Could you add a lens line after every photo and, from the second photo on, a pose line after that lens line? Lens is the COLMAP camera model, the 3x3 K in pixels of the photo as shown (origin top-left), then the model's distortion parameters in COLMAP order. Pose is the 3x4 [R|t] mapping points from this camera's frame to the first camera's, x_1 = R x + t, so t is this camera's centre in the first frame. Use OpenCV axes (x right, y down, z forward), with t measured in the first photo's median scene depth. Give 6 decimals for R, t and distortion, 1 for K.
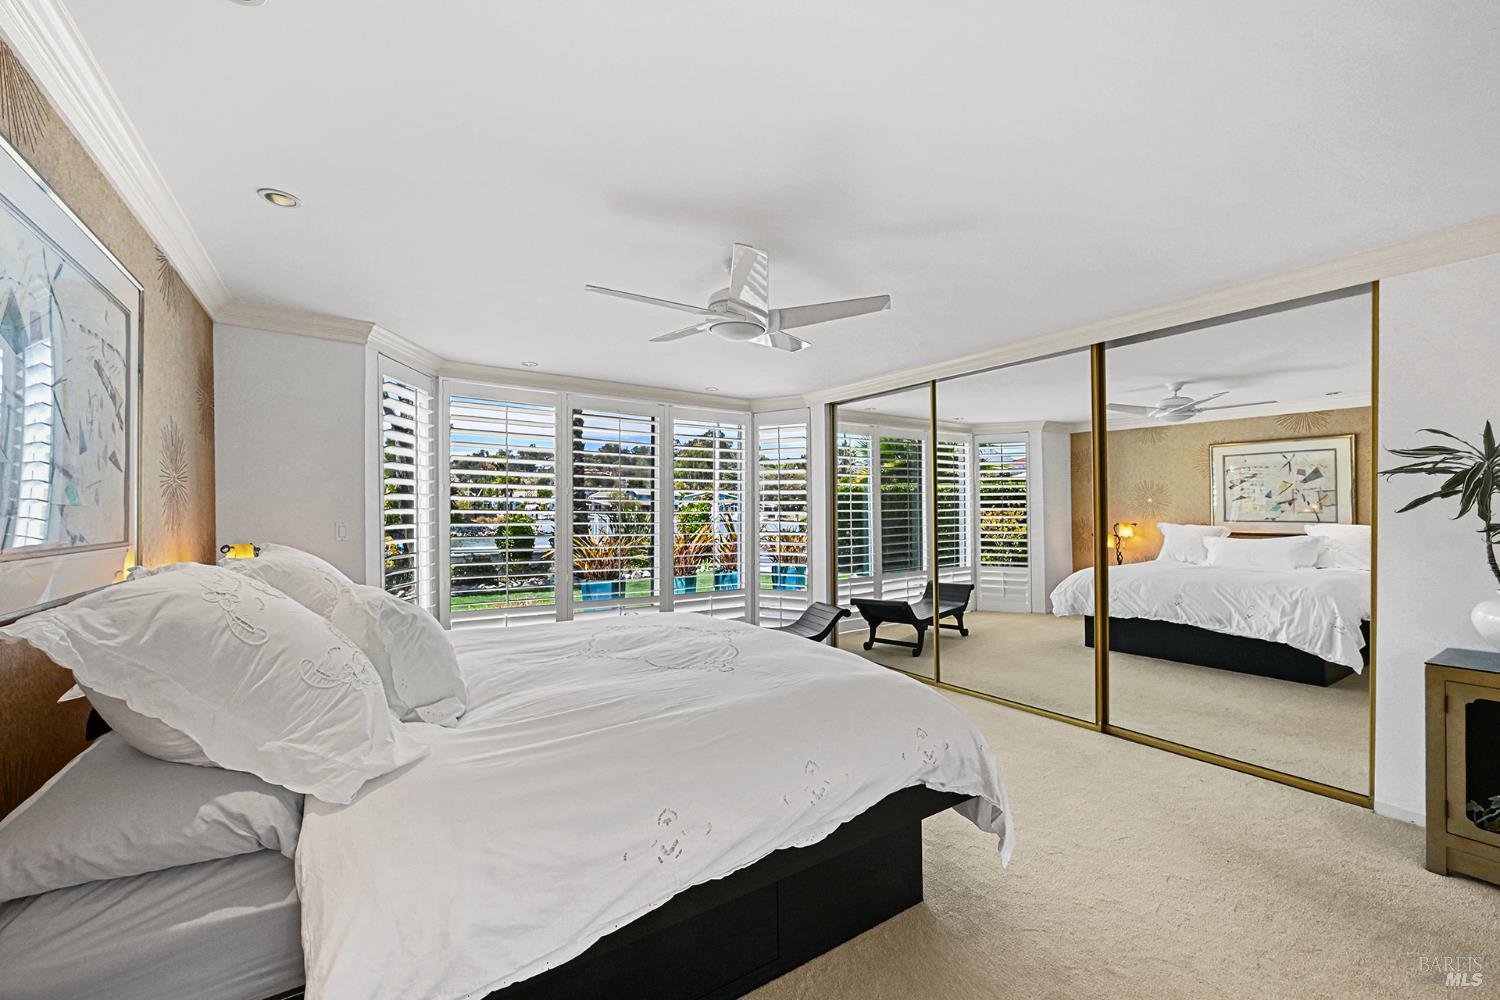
lens RADIAL K [[597.7, 0, 762.4], [0, 597.7, 508.7], [0, 0, 1]] dist [-0.000987, -0.000134]
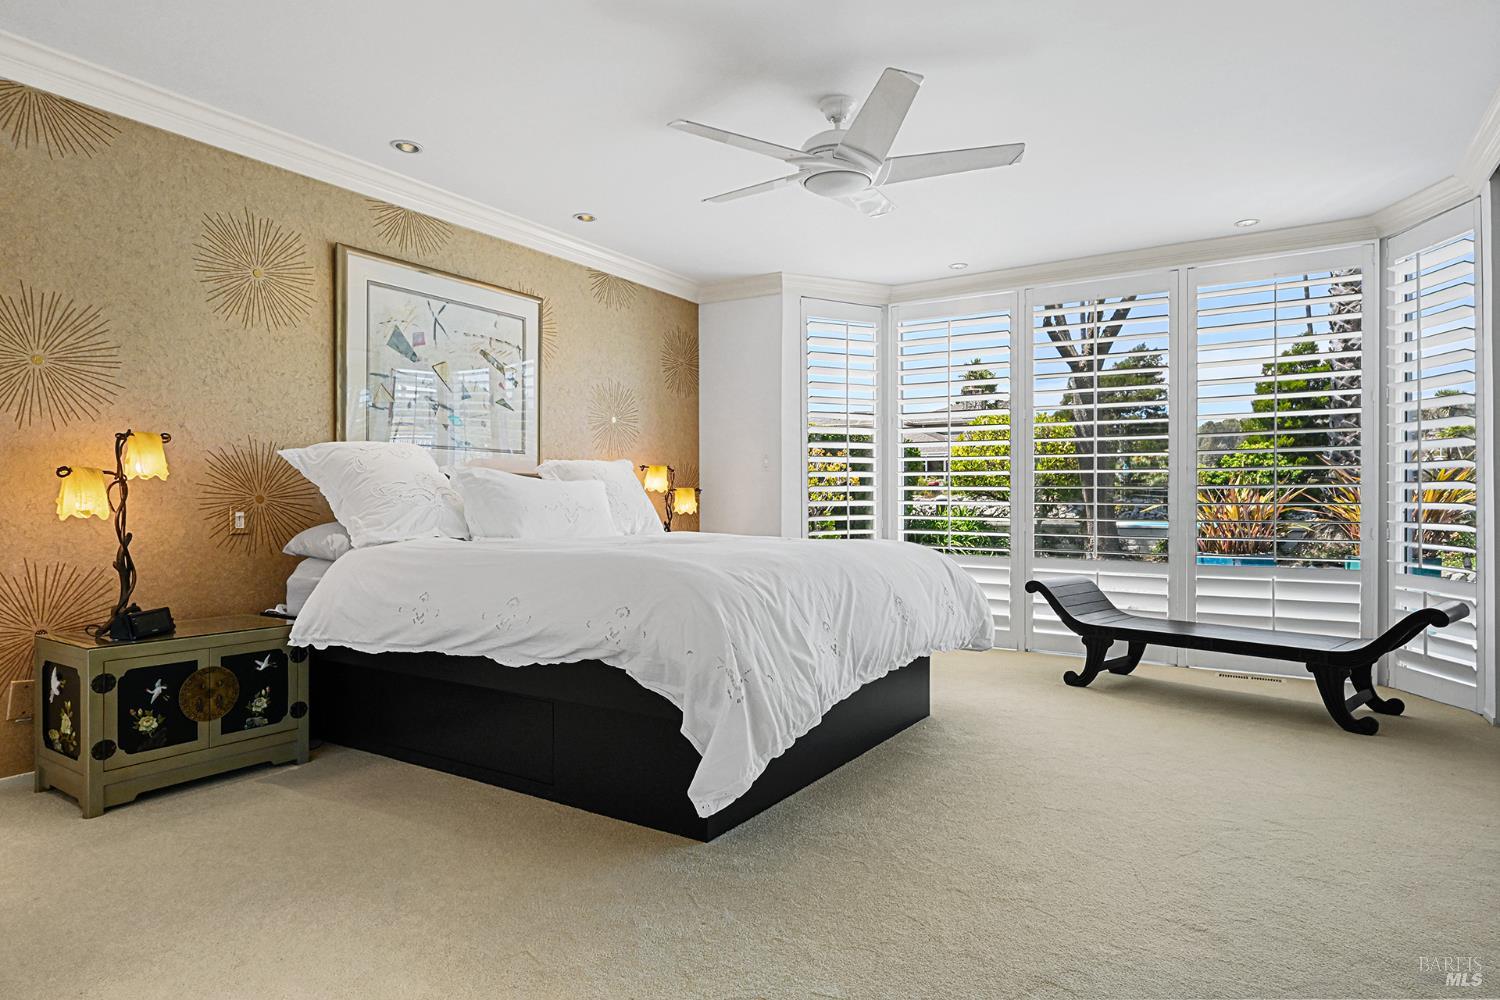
lens RADIAL K [[828.6, 0, 753.8], [0, 828.6, 498.5], [0, 0, 1]] dist [-0.003944, -0.001395]
pose [[0.403494, -0.003122, -0.914977, 1.601145], [0.015130, 0.999880, 0.003260, 0.224283], [0.914857, -0.015159, 0.403493, 0.737775]]
